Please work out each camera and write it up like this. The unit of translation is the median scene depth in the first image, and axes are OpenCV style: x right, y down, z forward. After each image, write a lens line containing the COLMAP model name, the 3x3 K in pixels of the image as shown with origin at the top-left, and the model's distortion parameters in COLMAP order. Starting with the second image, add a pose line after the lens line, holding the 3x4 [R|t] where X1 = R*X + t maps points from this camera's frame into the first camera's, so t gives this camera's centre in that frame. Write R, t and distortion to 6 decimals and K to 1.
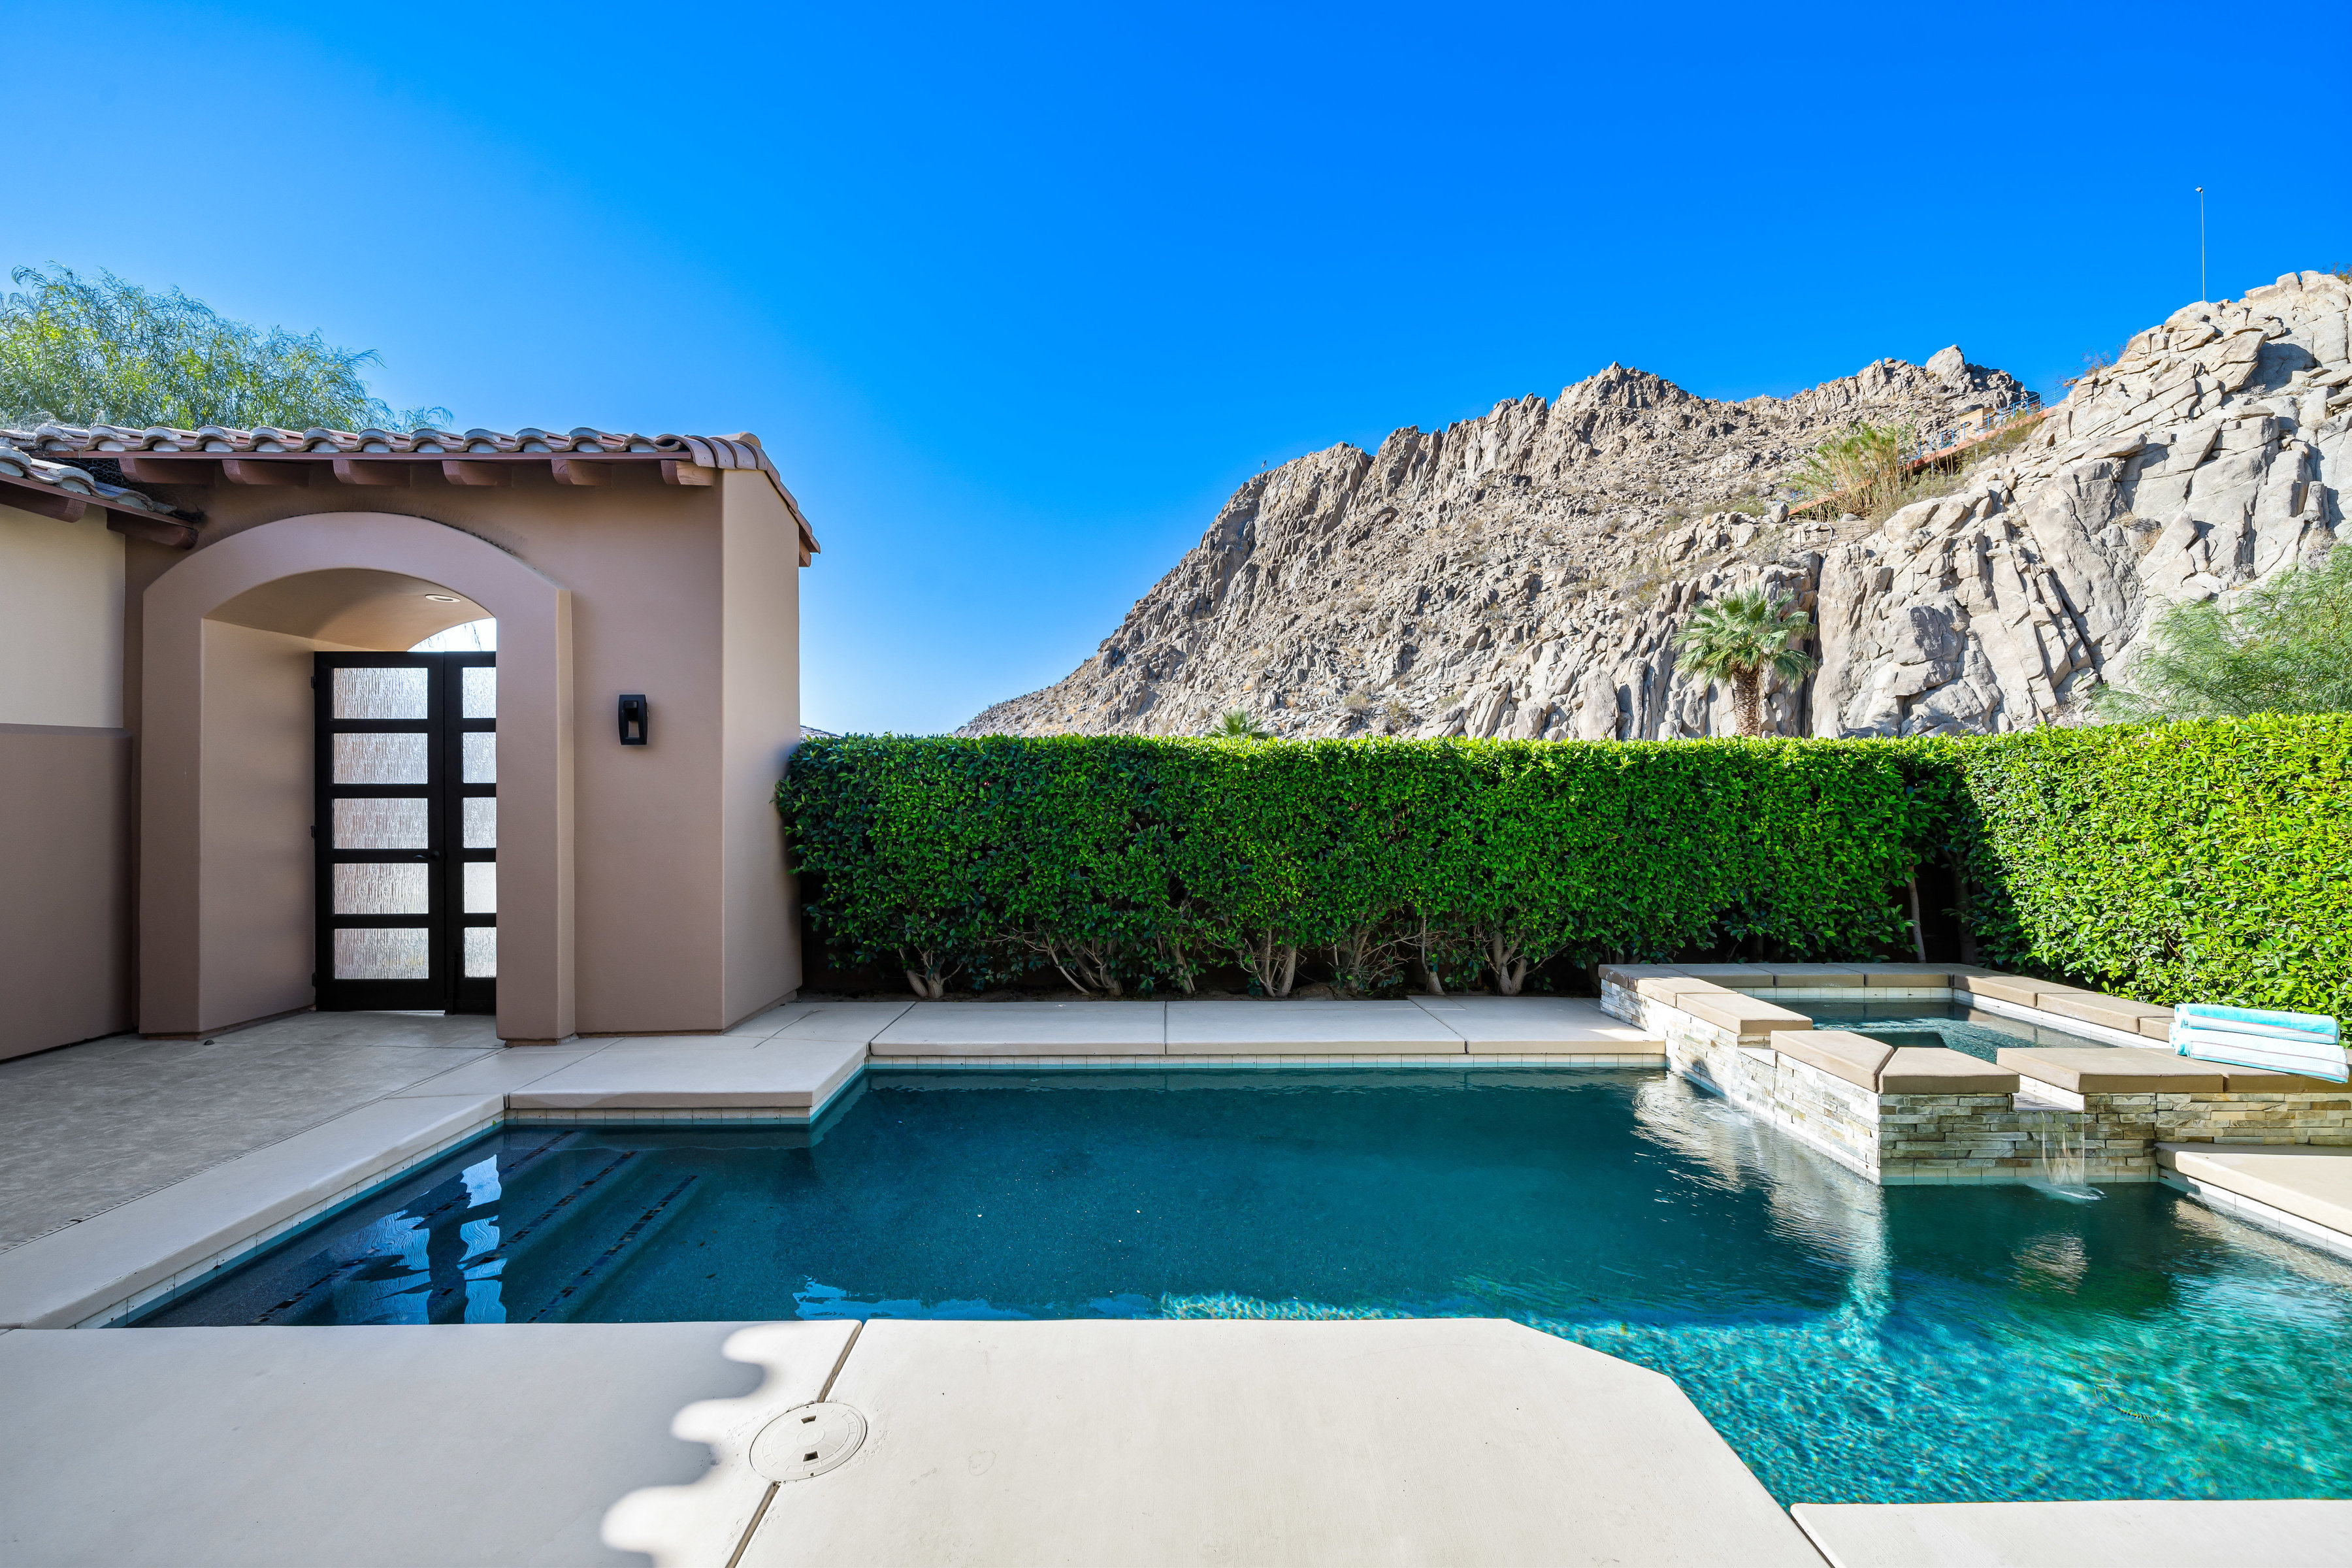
lens RADIAL K [[950.0, 0, 1163.7], [0, 950.0, 788.7], [0, 0, 1]] dist [0.000811, -0.000547]
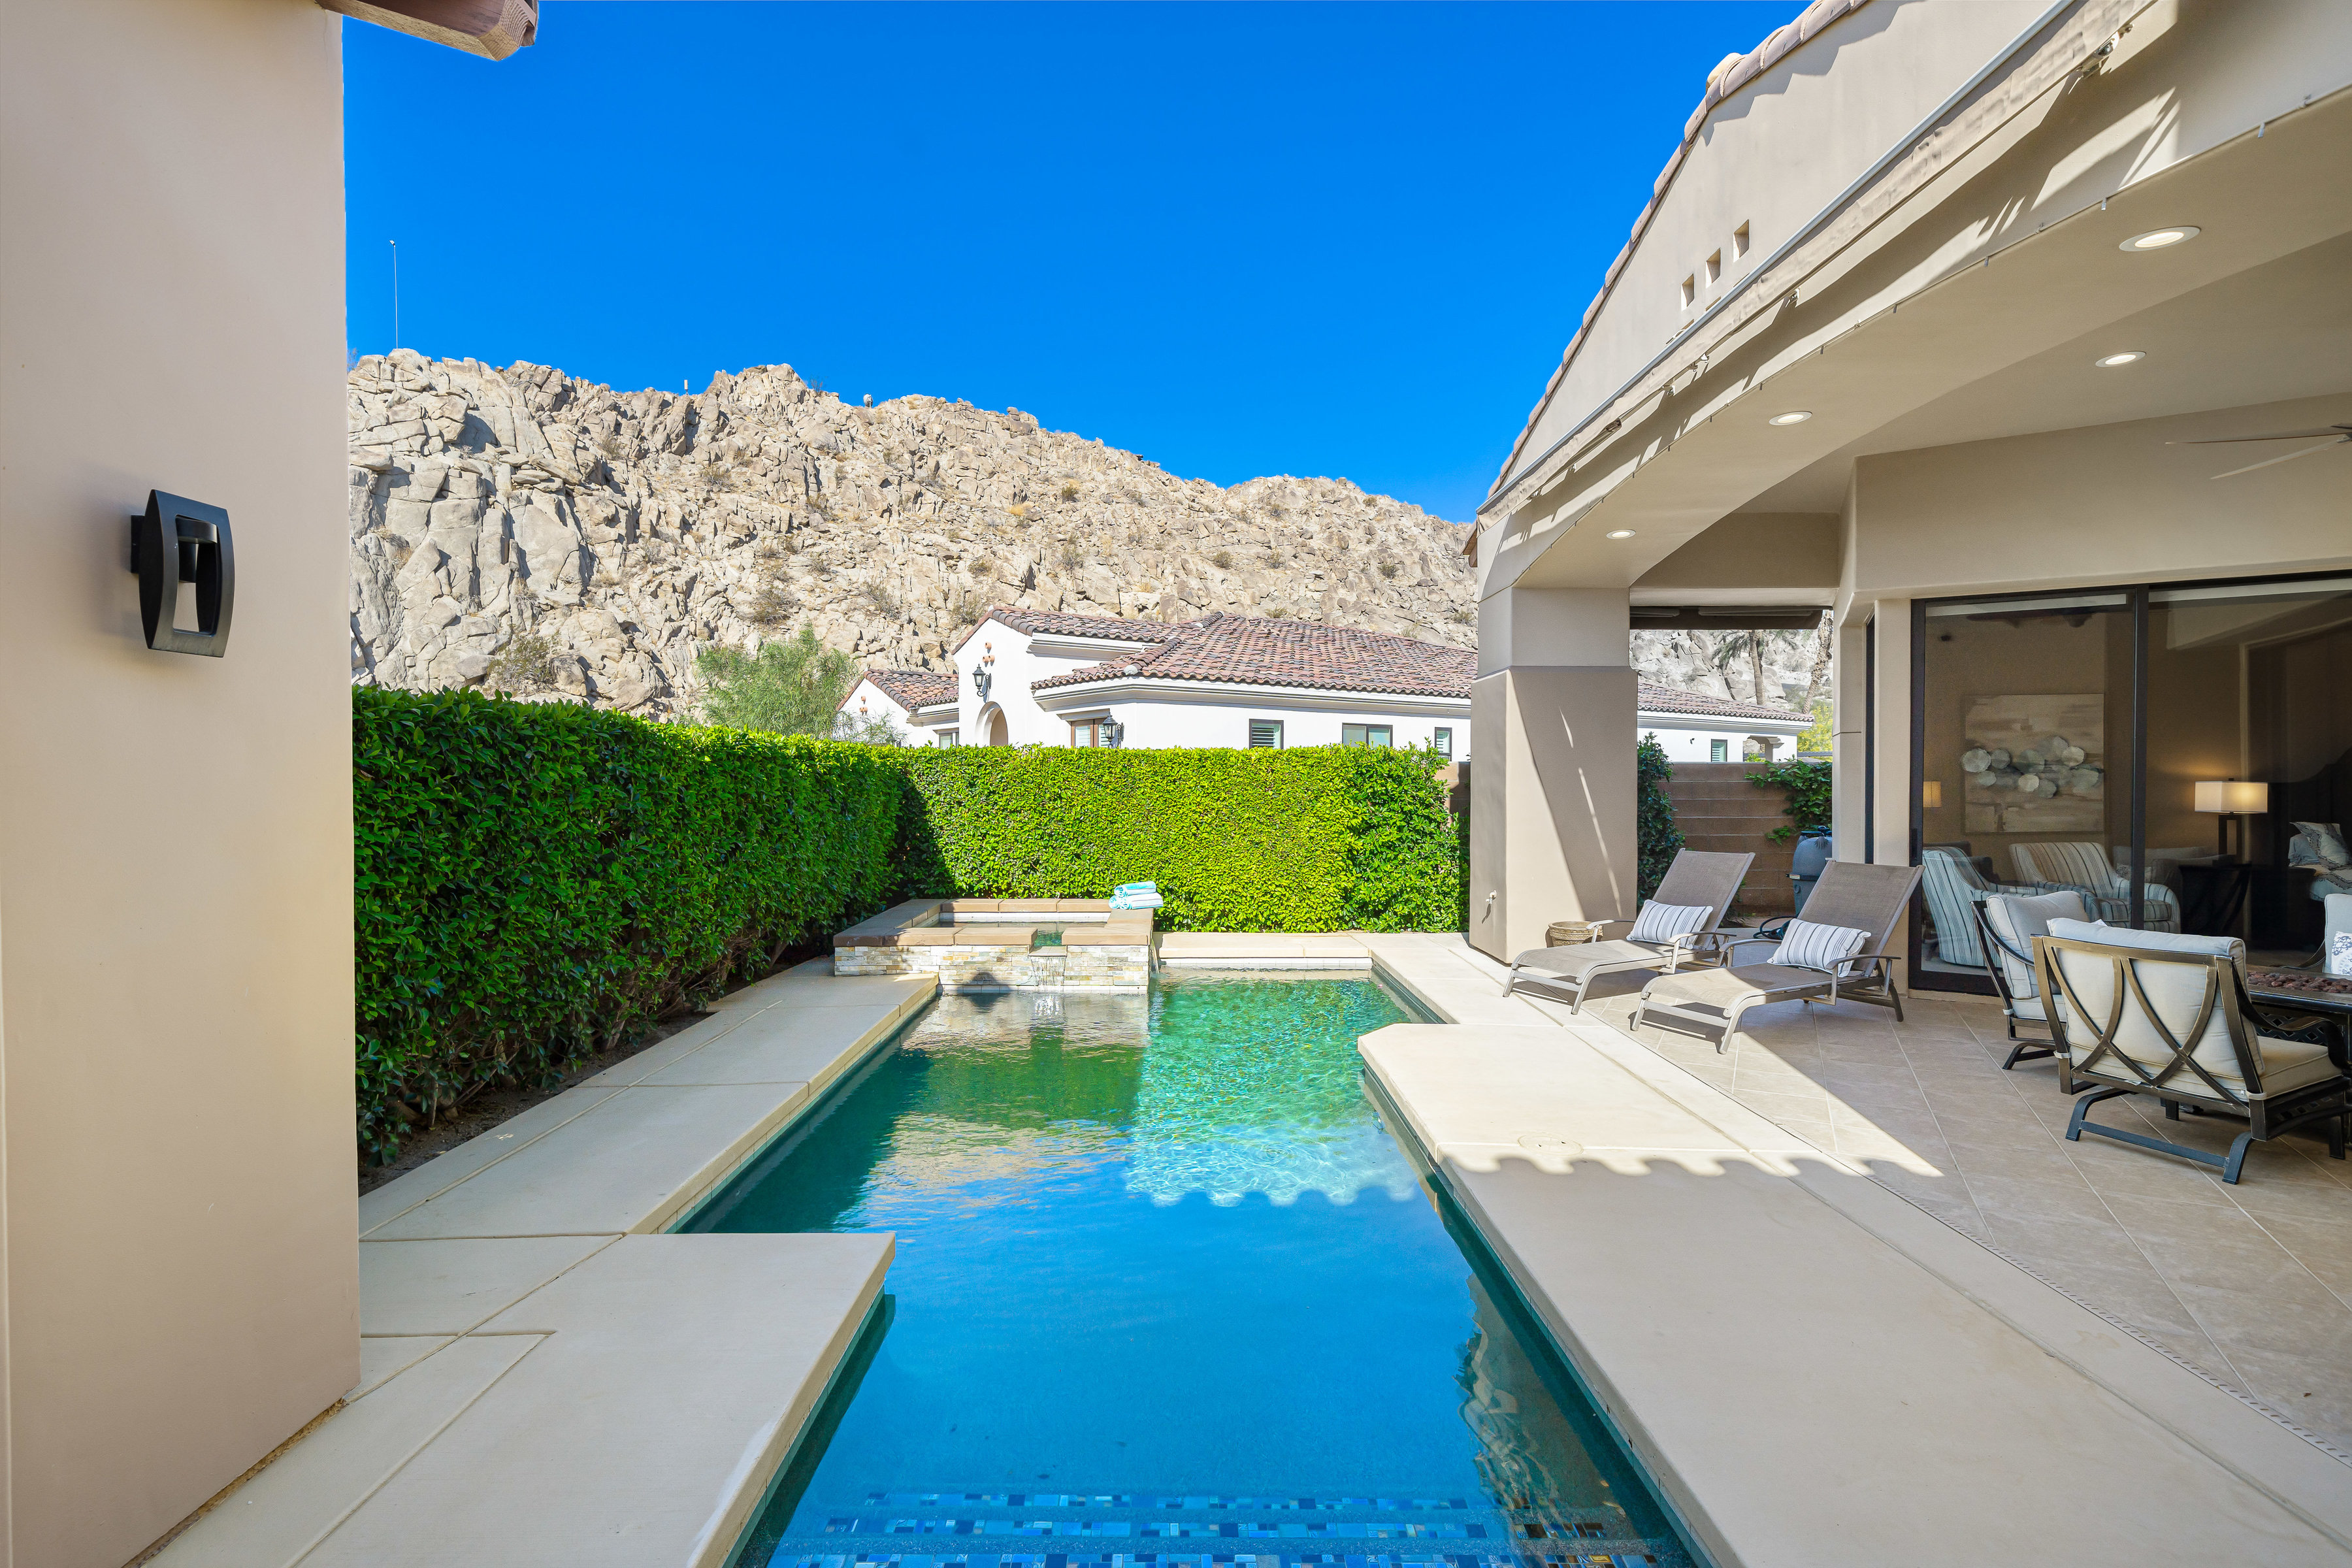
lens RADIAL K [[1041.9, 0, 1160.5], [0, 1041.9, 788.8], [0, 0, 1]] dist [0.001255, -0.000514]
pose [[0.020476, -0.008317, 0.999756, -0.100560], [0.003961, 0.999958, 0.008237, -0.000293], [-0.999782, 0.003791, 0.020509, 0.072504]]
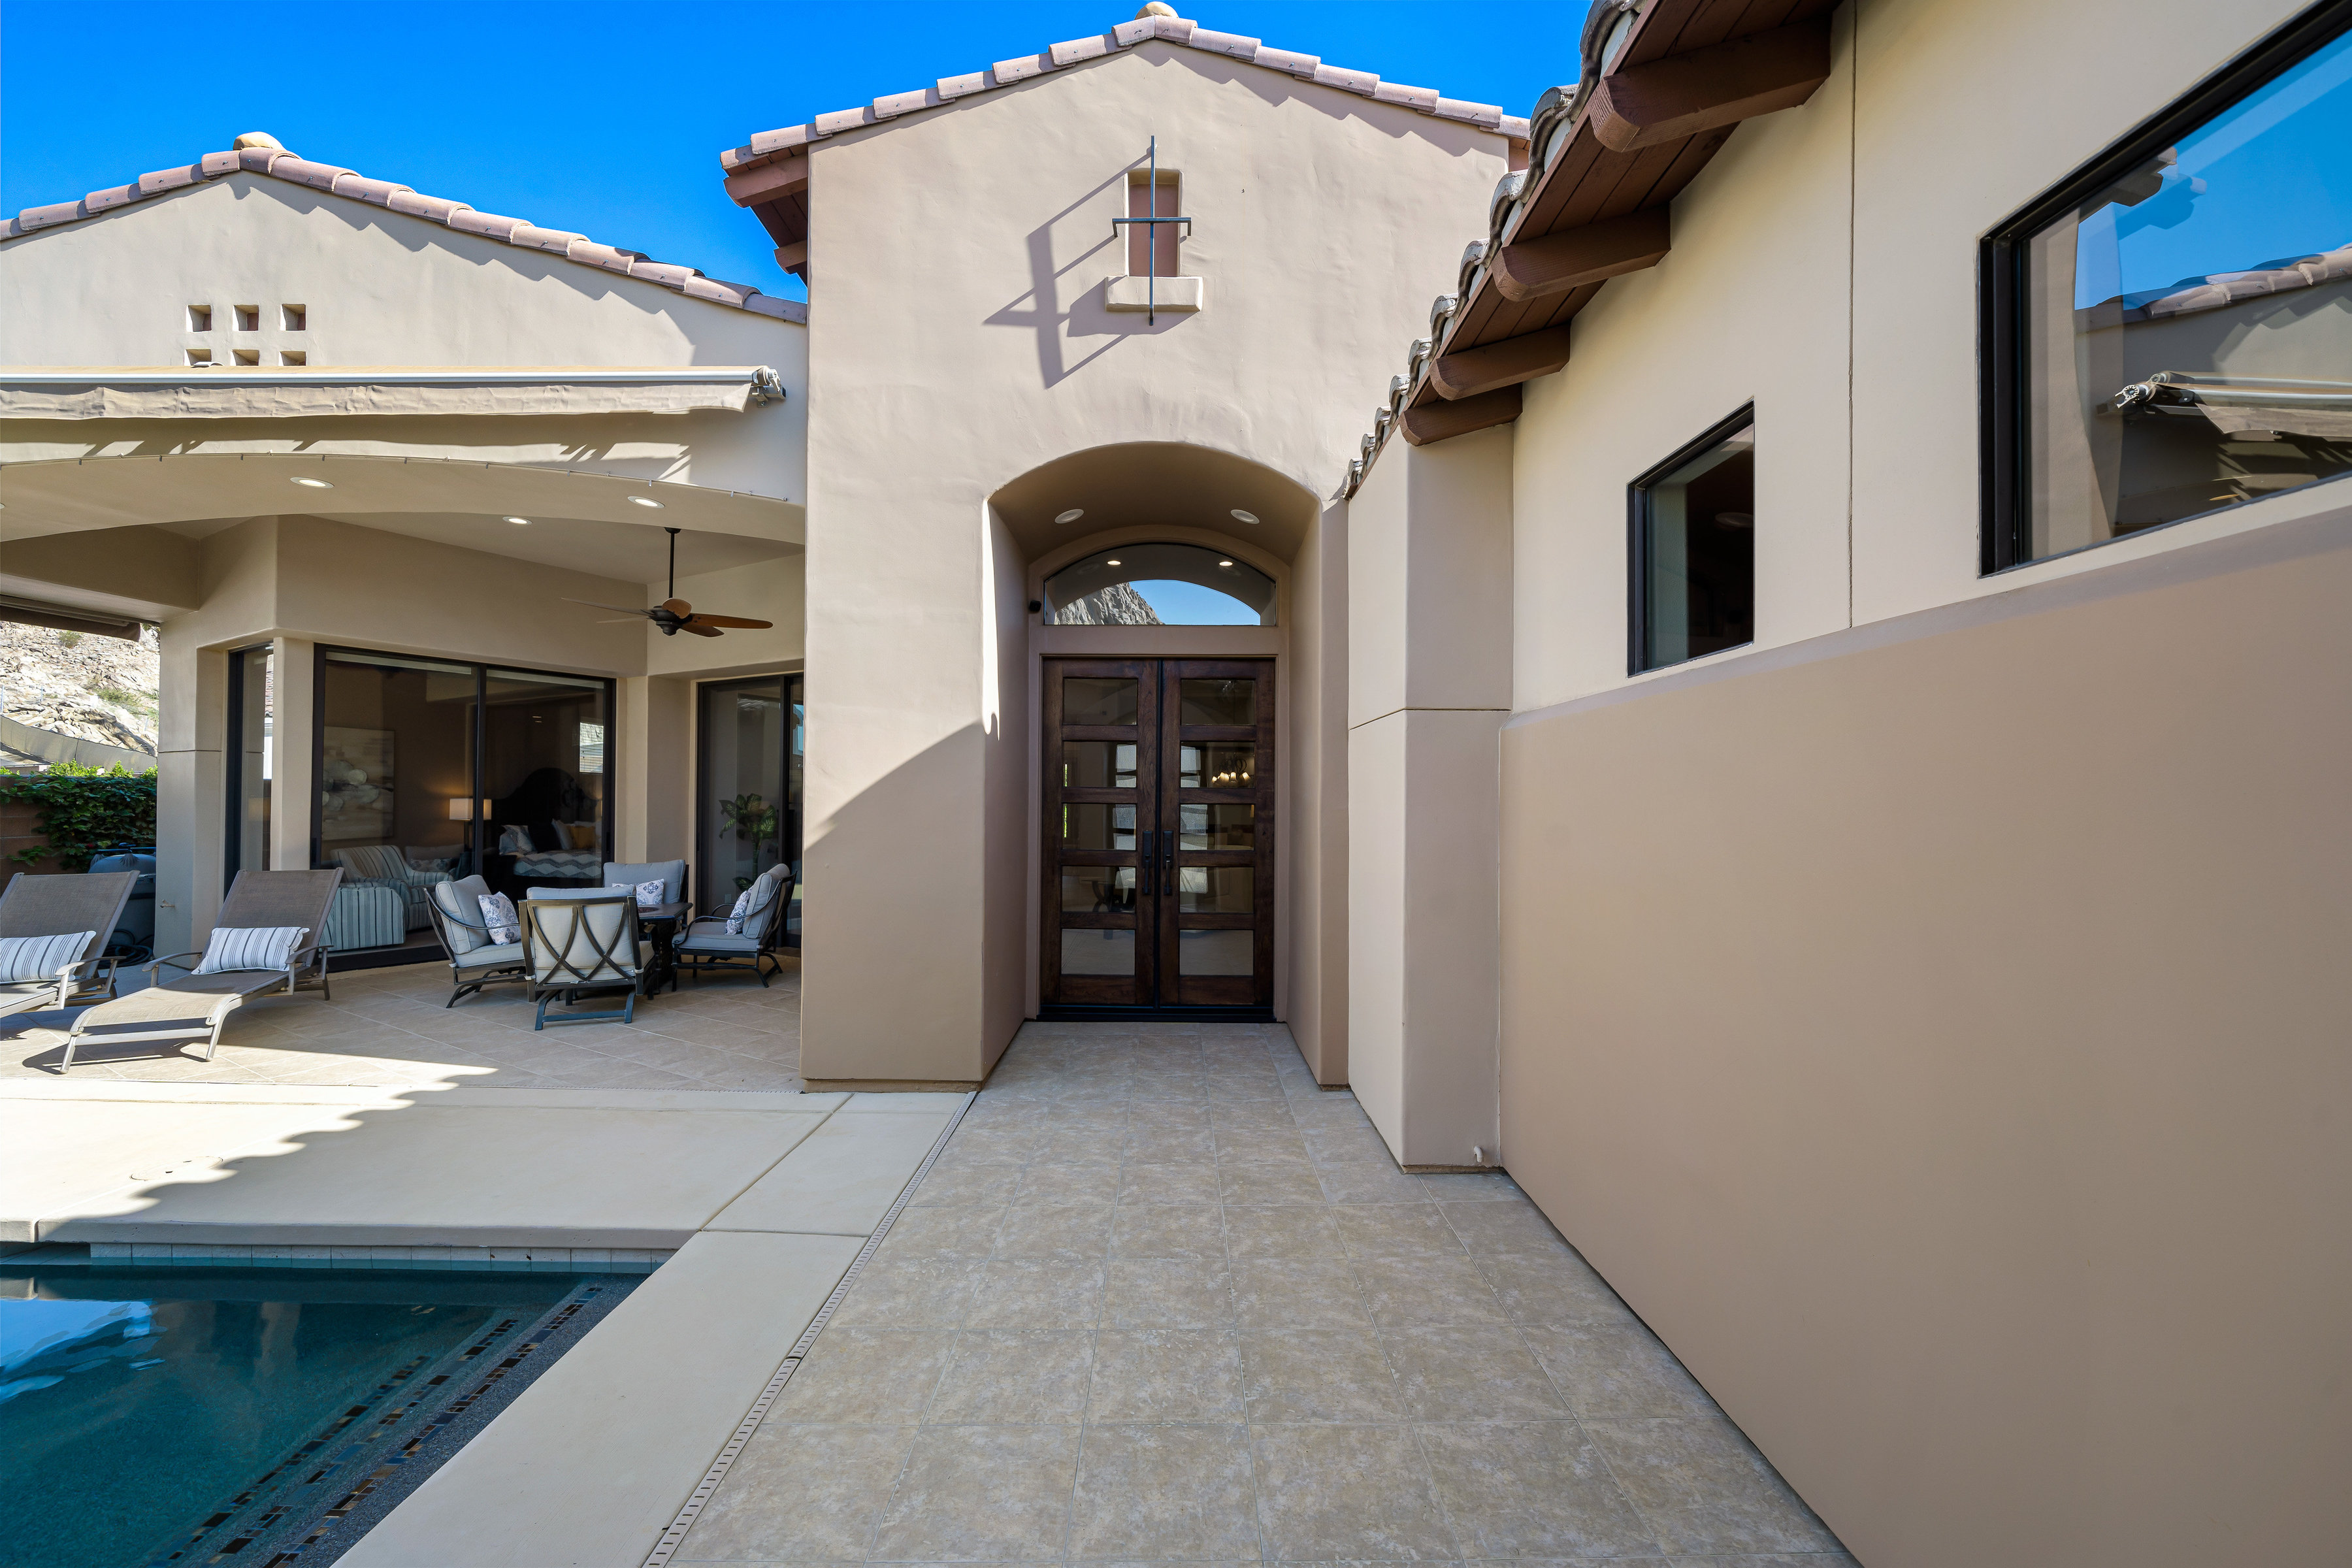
lens RADIAL K [[906.3, 0, 1165.8], [0, 906.3, 789.7], [0, 0, 1]] dist [-0.001527, -0.000363]
pose [[-0.999788, -0.004706, 0.020048, -0.095548], [-0.004888, 0.999947, -0.009023, -0.000382], [-0.020005, -0.009119, -0.999758, 0.113170]]
